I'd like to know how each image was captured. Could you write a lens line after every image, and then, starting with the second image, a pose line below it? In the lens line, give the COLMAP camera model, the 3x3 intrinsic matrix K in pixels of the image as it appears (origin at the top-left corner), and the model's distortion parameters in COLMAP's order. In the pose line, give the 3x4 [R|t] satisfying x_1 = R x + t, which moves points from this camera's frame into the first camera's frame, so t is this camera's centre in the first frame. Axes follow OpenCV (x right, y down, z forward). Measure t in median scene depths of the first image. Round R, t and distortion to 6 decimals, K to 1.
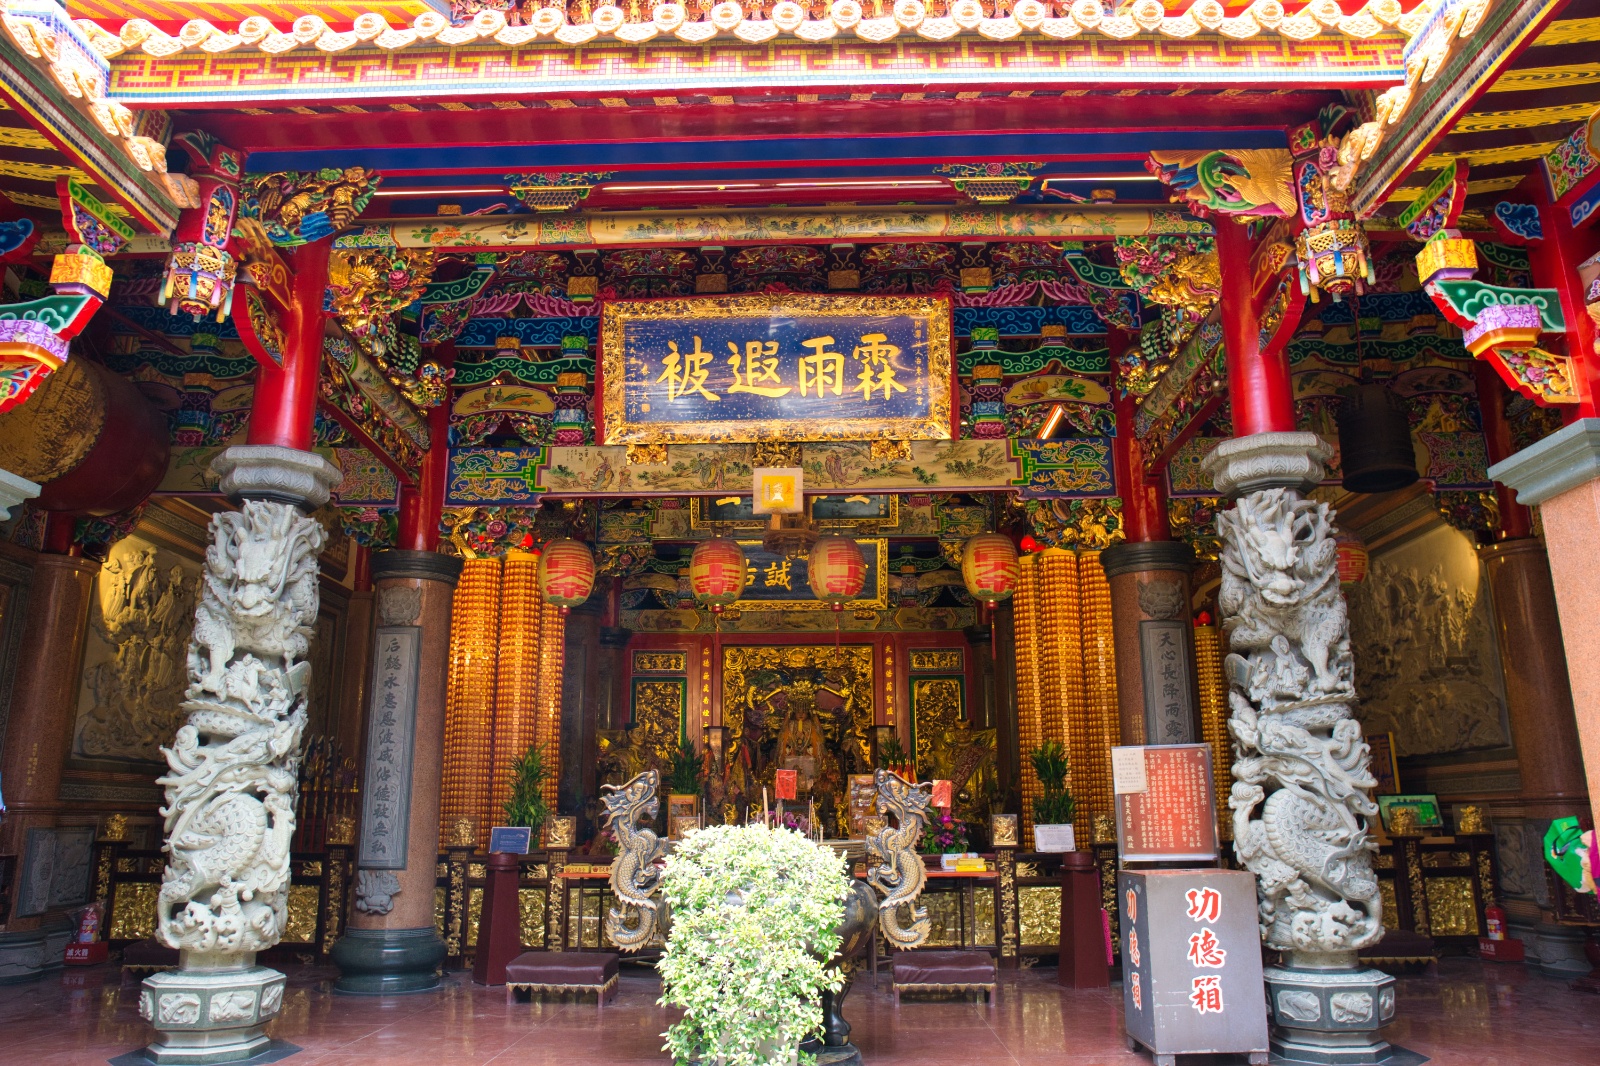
lens RADIAL K [[1123.0, 0, 801.3], [0, 1123.0, 536.1], [0, 0, 1]] dist [-0.101125, 0.059894]
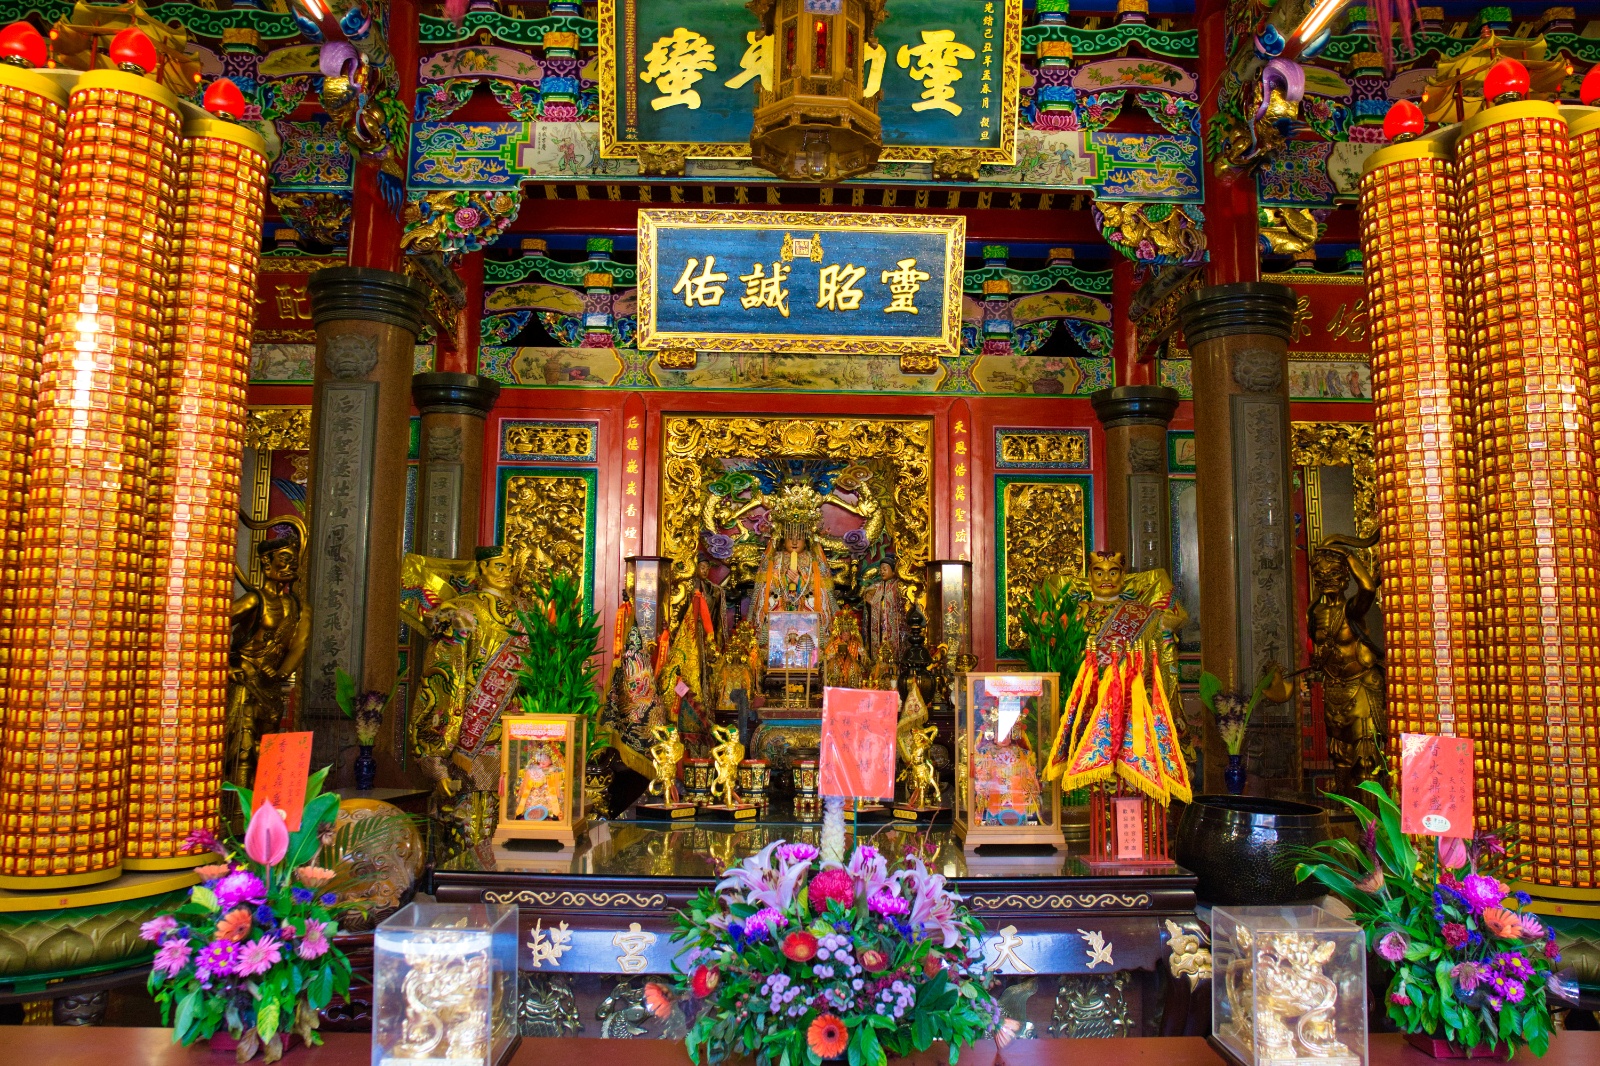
lens RADIAL K [[1123.0, 0, 803.7], [0, 1123.0, 530.6], [0, 0, 1]] dist [-0.101125, 0.059894]
pose [[0.998843, 0.021132, 0.043196, -0.023212], [-0.026580, 0.991195, 0.129718, 0.081667], [-0.040075, -0.130717, 0.990610, 0.441333]]
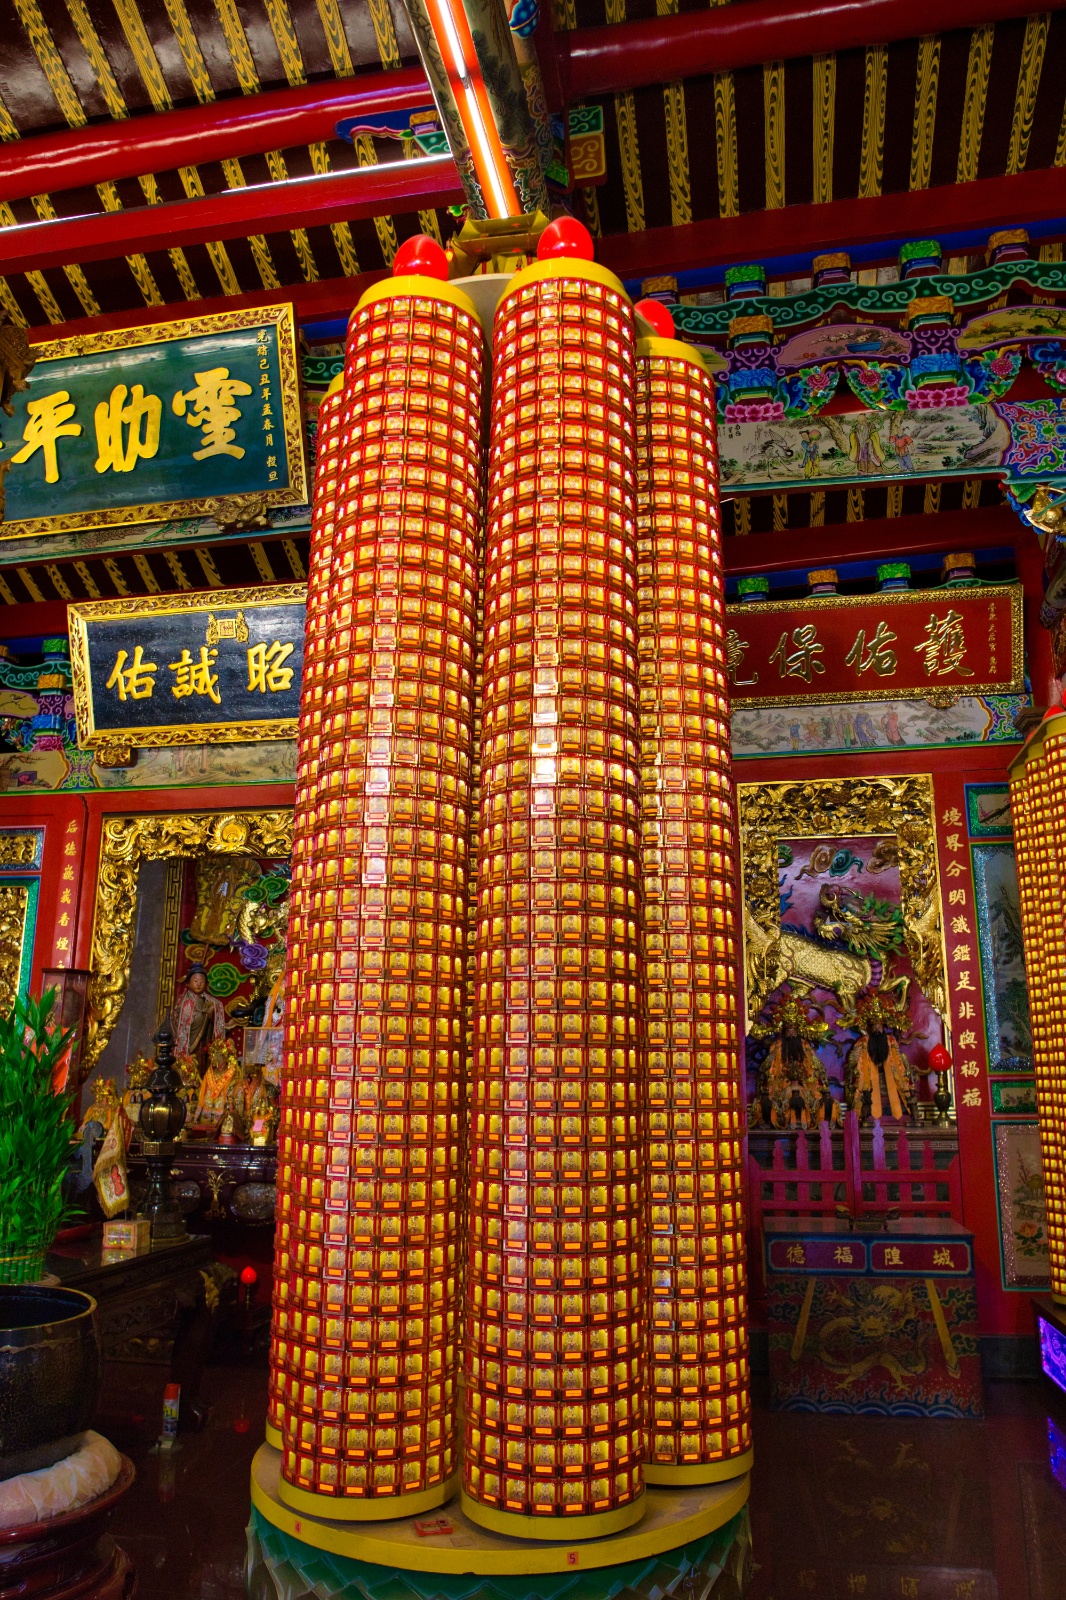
lens RADIAL K [[1123.0, 0, 531.7], [0, 1123.0, 804.8], [0, 0, 1]] dist [-0.101125, 0.059894]
pose [[0.985606, -0.031297, -0.166137, 0.213754], [0.033136, 0.999416, 0.008309, 0.095475], [0.165780, -0.013695, 0.986068, 0.527053]]
